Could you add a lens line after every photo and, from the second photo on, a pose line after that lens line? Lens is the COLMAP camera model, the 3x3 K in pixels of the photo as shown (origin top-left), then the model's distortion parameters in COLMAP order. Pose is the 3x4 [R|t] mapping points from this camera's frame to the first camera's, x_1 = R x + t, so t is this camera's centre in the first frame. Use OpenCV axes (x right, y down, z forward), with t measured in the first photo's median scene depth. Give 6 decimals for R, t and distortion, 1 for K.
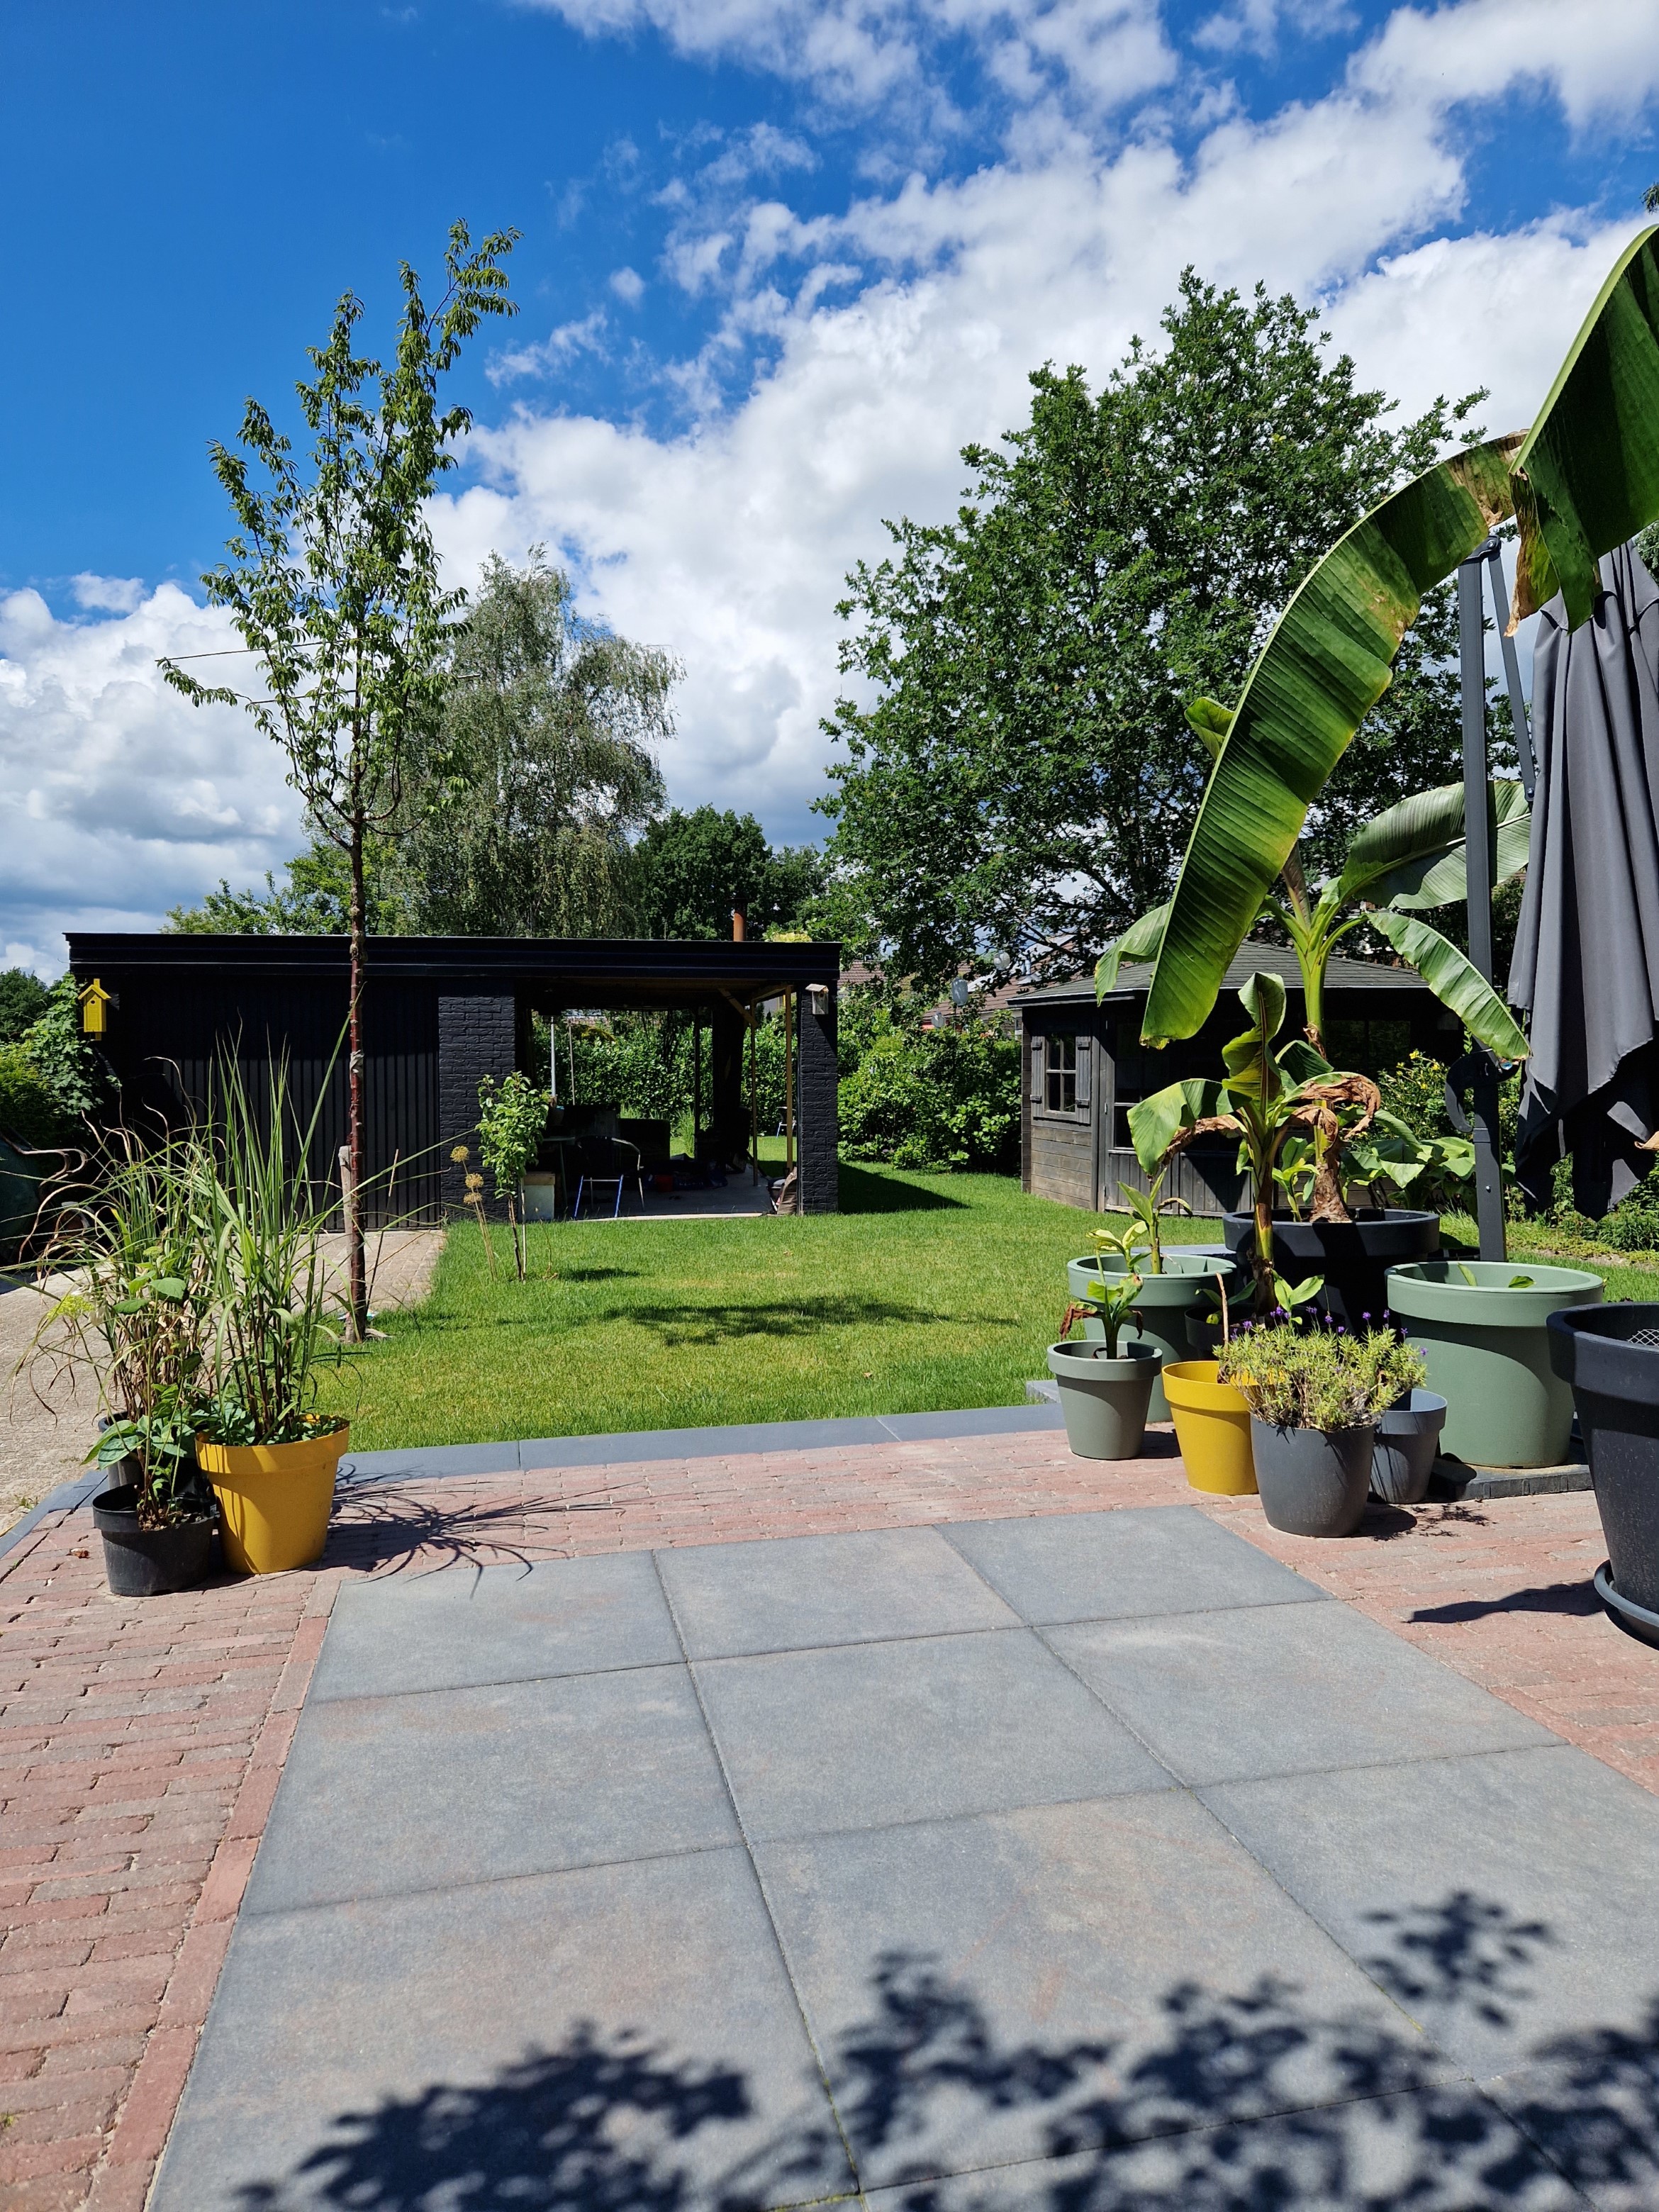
lens RADIAL K [[1482.7, 0, 829.5], [0, 1482.7, 1106.0], [0, 0, 1]] dist [0.065216, -0.068067]
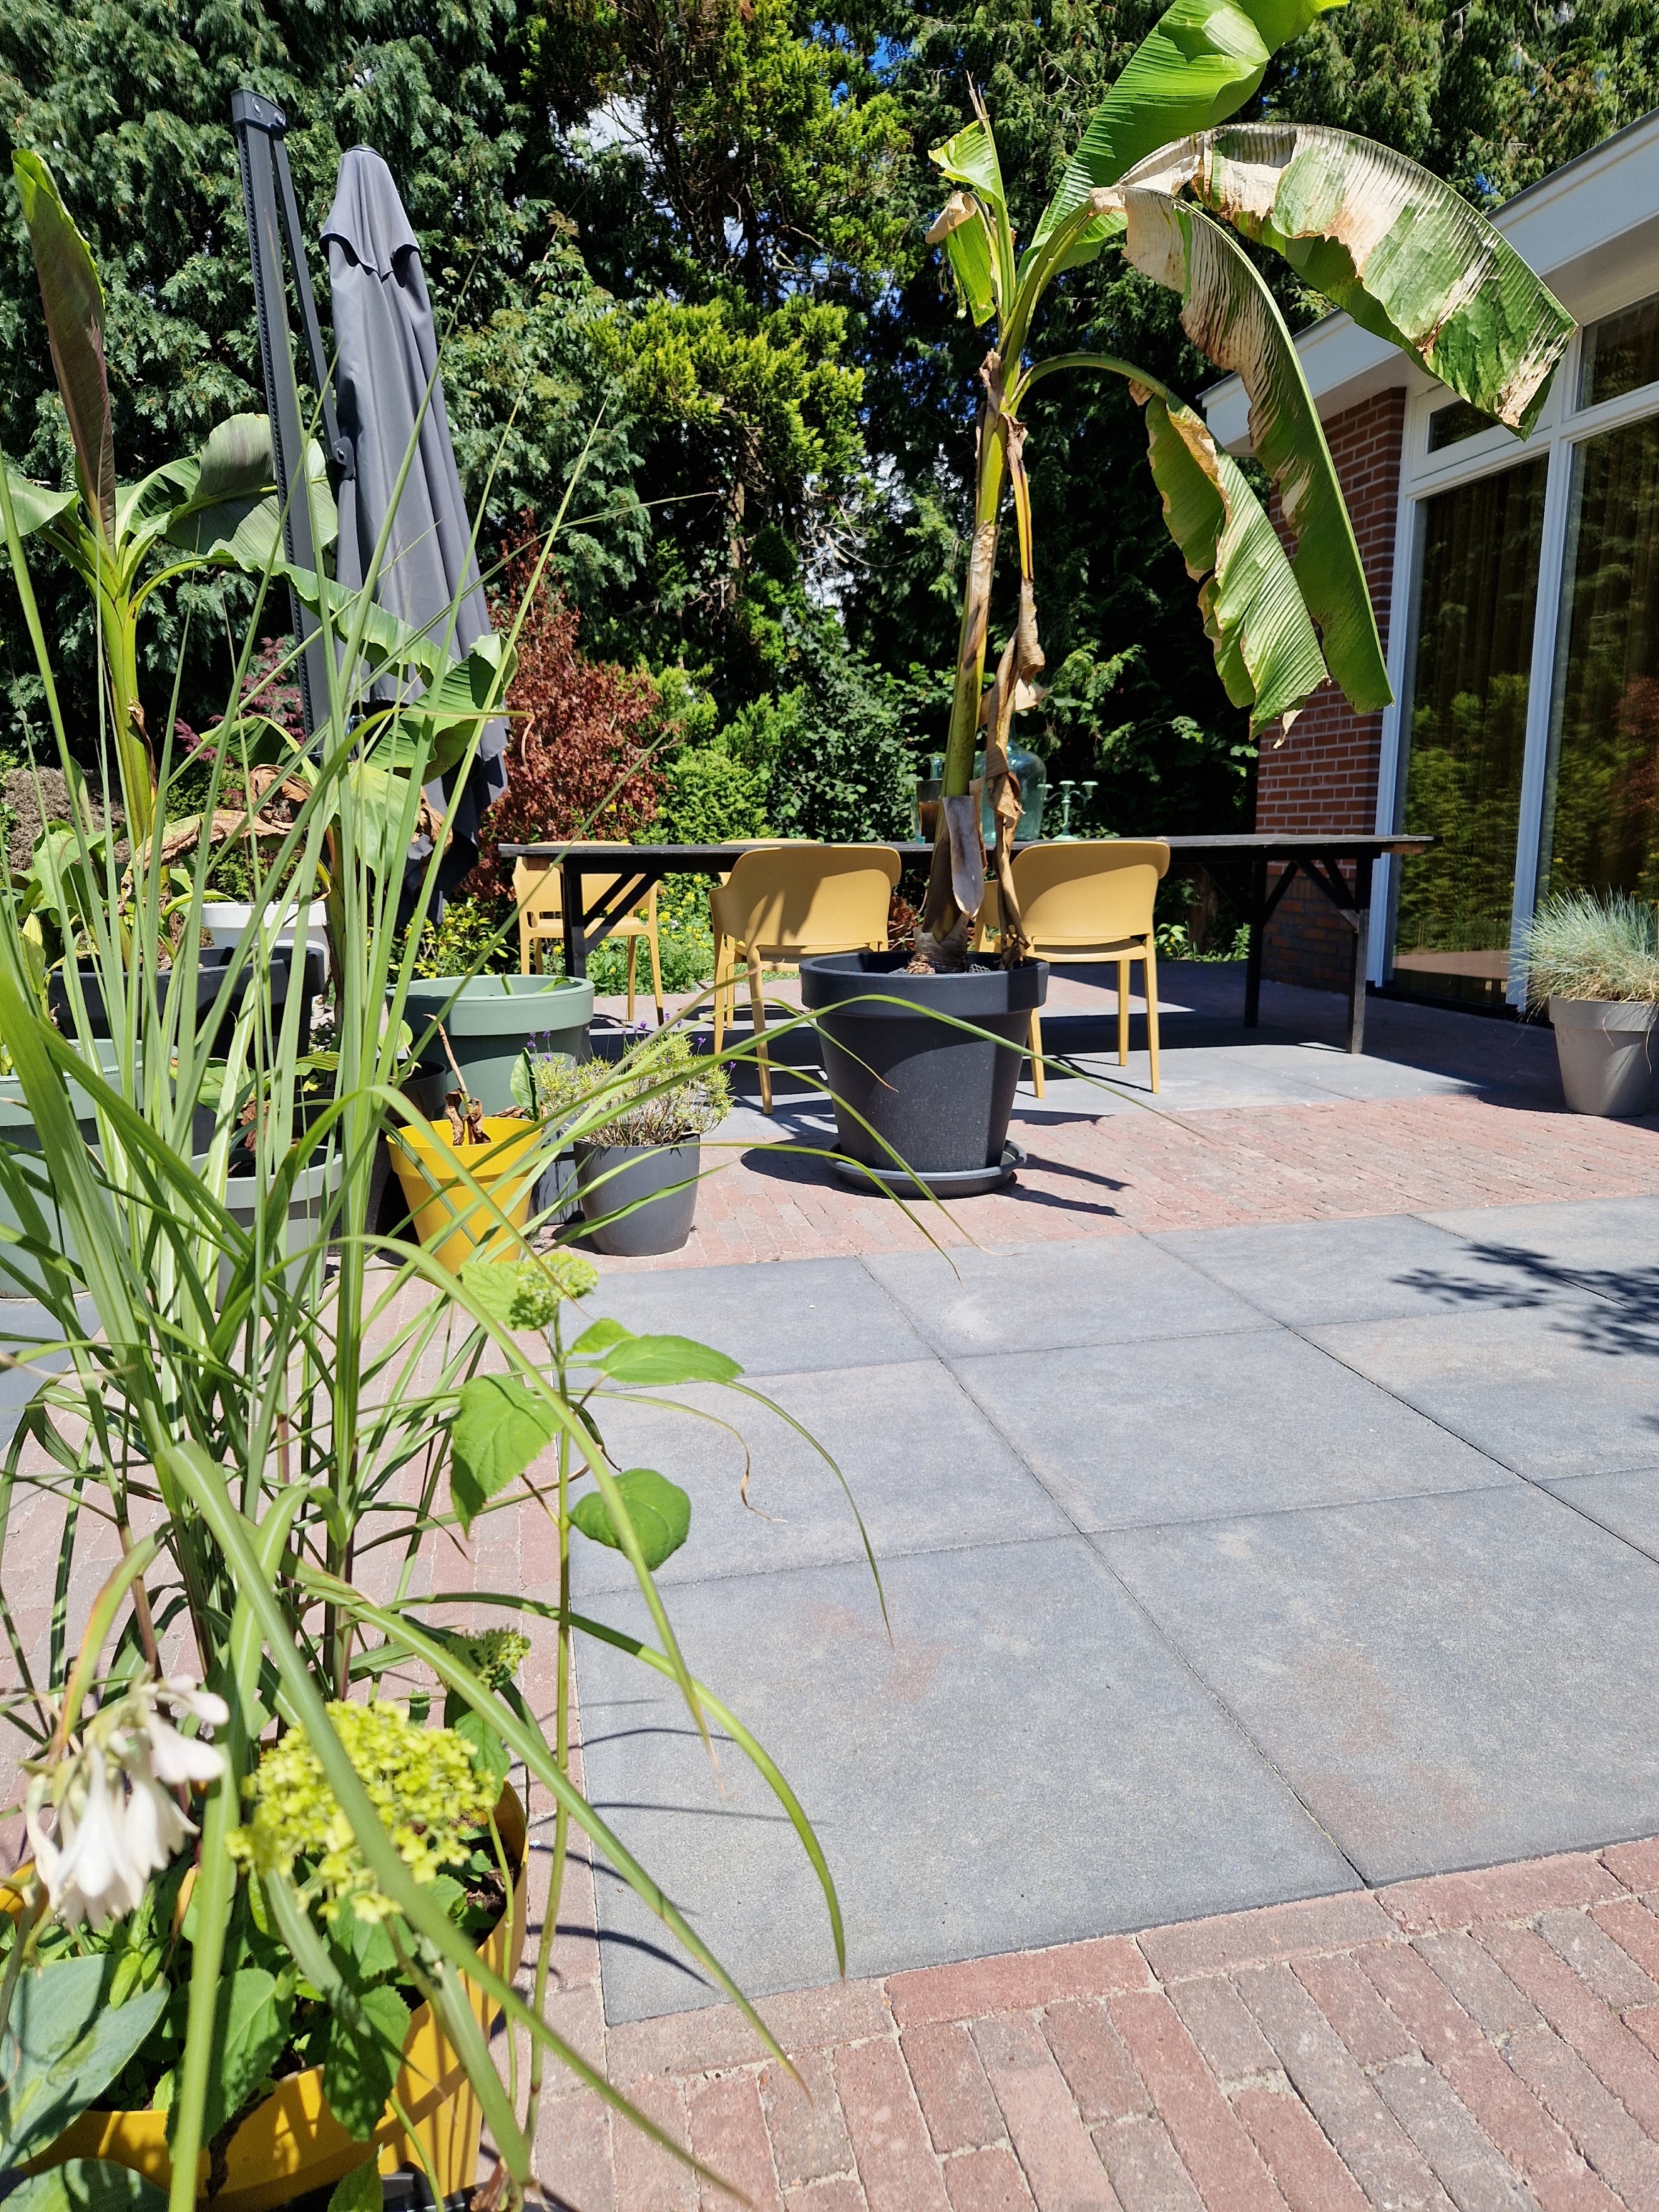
lens RADIAL K [[1508.7, 0, 852.1], [0, 1508.7, 1105.0], [0, 0, 1]] dist [0.055824, -0.038096]
pose [[-0.005728, -0.171734, 0.985127, -0.920512], [0.036660, 0.984444, 0.171829, 0.051552], [-0.999311, 0.037099, 0.000657, 1.317498]]
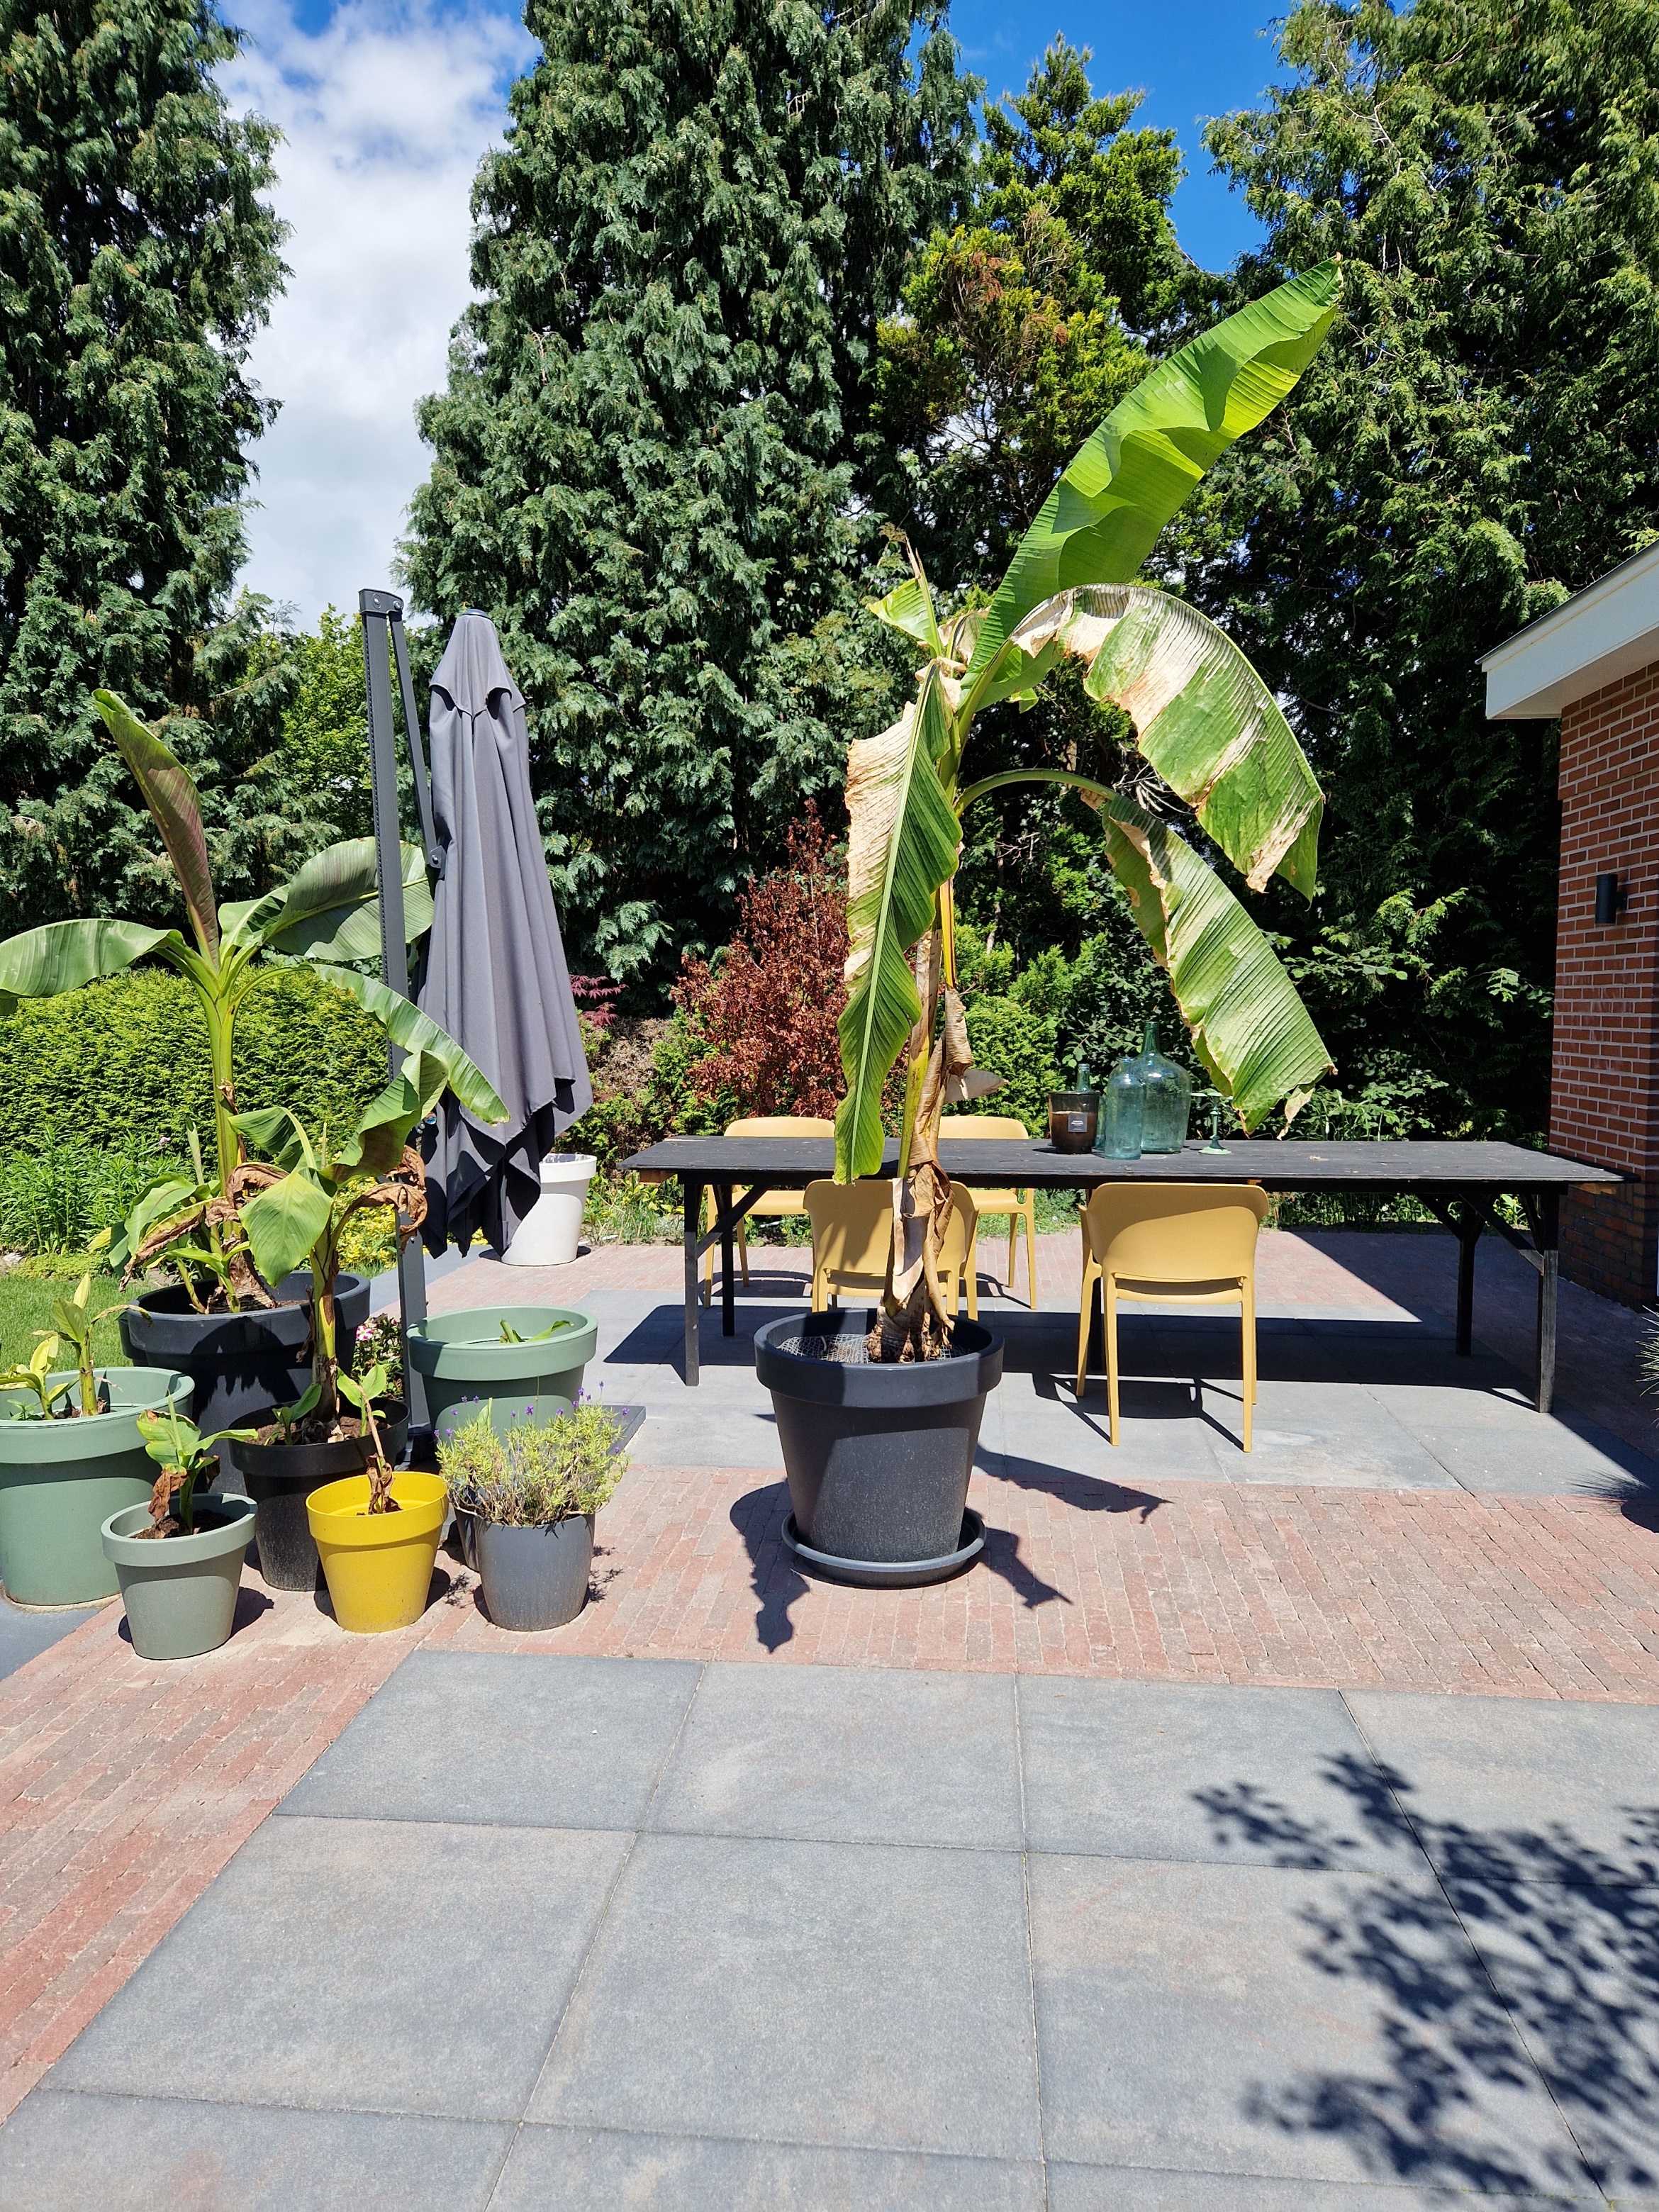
lens RADIAL K [[1482.7, 0, 829.5], [0, 1482.7, 1106.0], [0, 0, 1]] dist [0.065216, -0.068067]
pose [[0.315114, -0.060977, 0.947093, -0.820251], [0.022605, 0.998133, 0.056741, -0.165970], [-0.948785, 0.003529, 0.315904, 0.765194]]
